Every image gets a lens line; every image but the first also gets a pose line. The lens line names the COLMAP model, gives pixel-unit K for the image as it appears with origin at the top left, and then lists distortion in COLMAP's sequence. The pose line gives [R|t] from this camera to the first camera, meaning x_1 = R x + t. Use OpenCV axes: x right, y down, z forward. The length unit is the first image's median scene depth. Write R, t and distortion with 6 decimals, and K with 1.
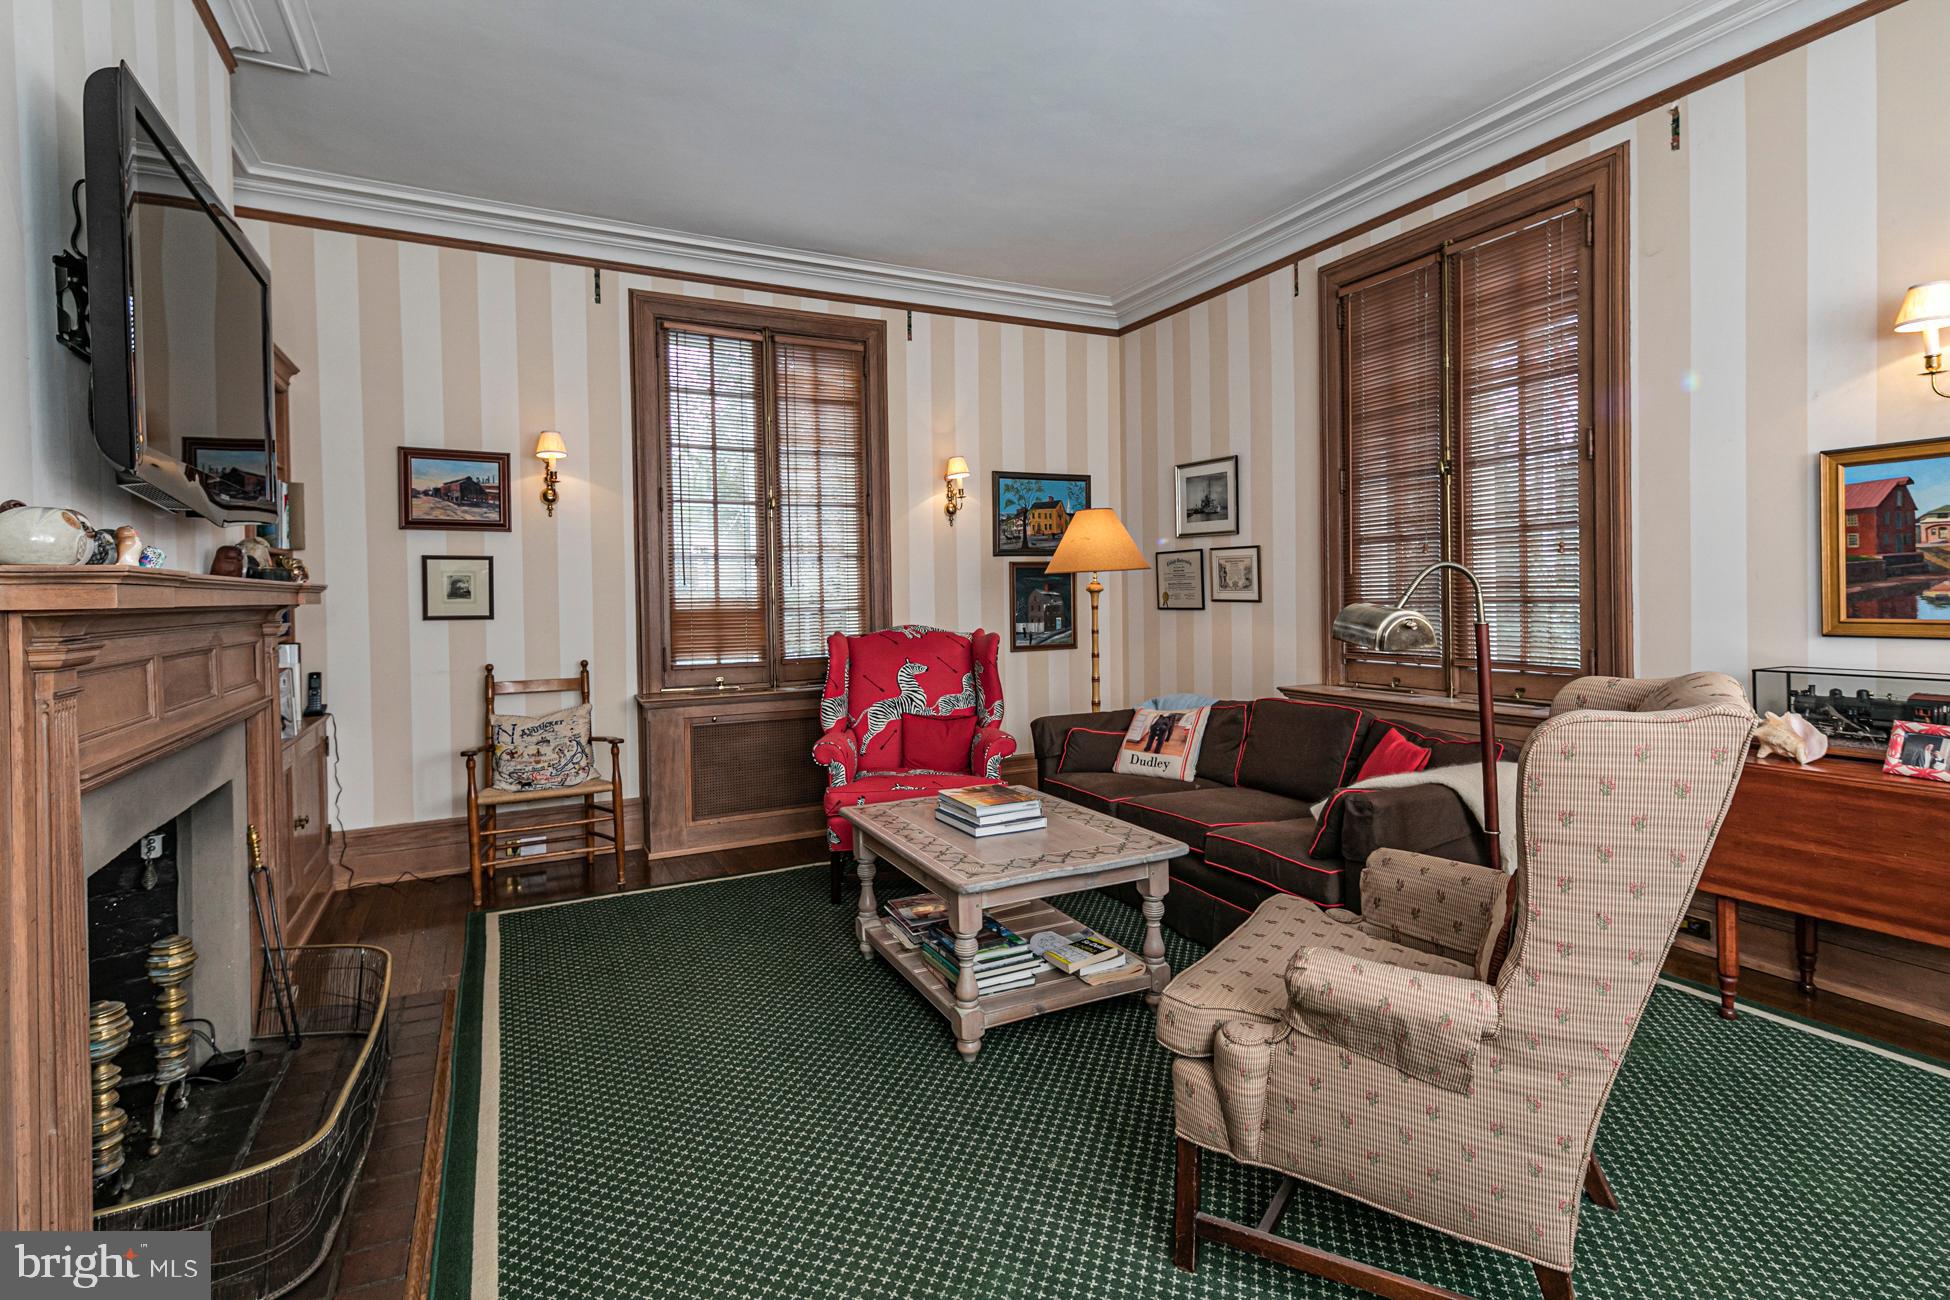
lens RADIAL K [[939.4, 0, 969.8], [0, 939.4, 616.9], [0, 0, 1]] dist [0.026673, -0.005095]
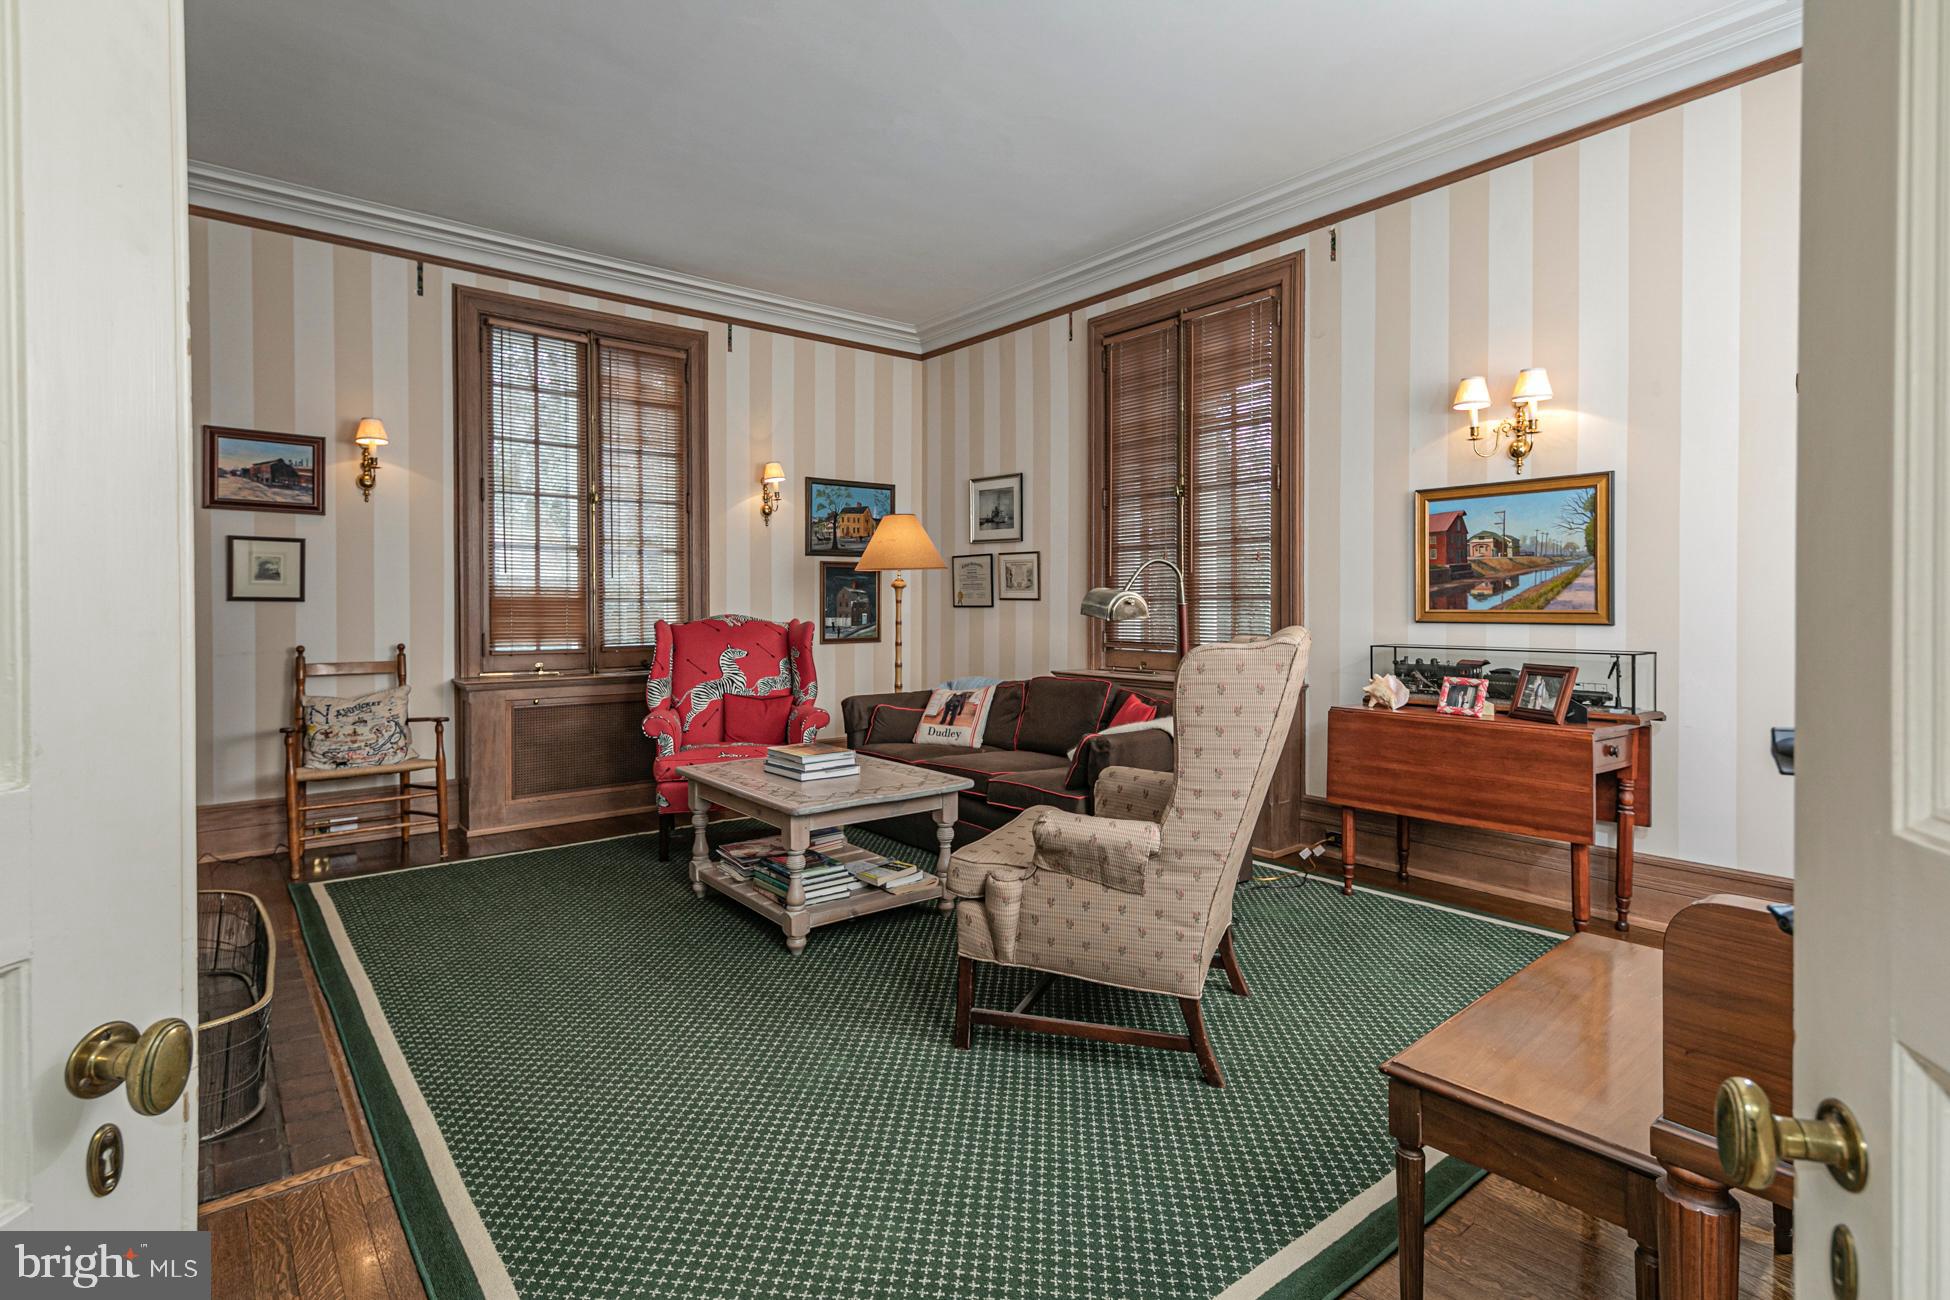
lens RADIAL K [[939.4, 0, 951.8], [0, 939.4, 626.7], [0, 0, 1]] dist [0.026673, -0.005095]
pose [[0.980891, 0.013597, 0.194080, -0.024498], [-0.013721, 0.999906, -0.000702, 0.021111], [-0.194072, -0.001974, 0.980985, -0.129051]]
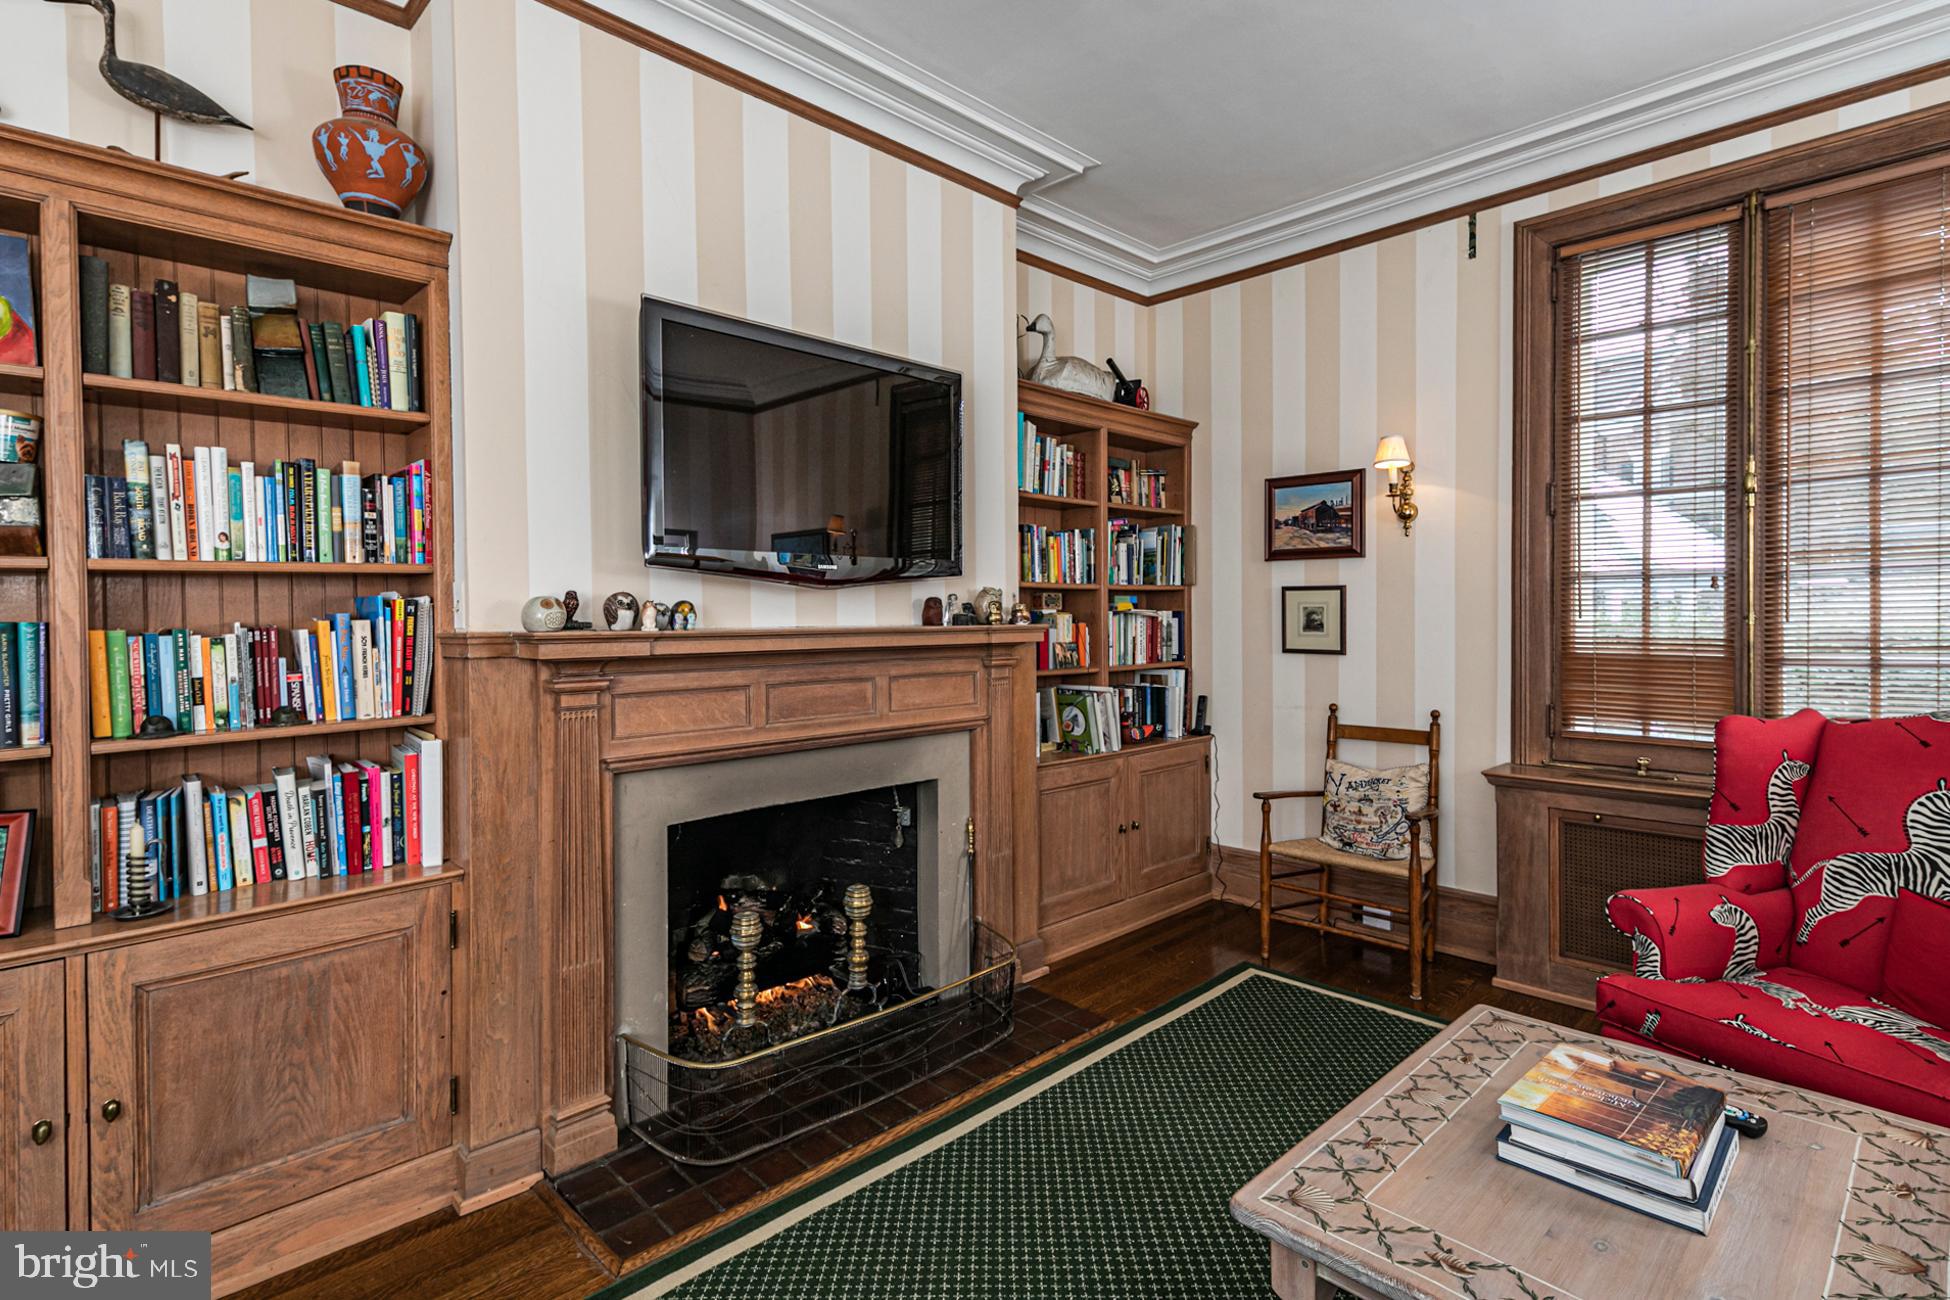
lens RADIAL K [[939.4, 0, 965.2], [0, 939.4, 638.8], [0, 0, 1]] dist [0.026673, -0.005095]
pose [[0.311053, 0.033810, -0.949791, 0.248720], [-0.022278, 0.999352, 0.028278, -0.031183], [0.950131, 0.012364, 0.311605, 0.381404]]
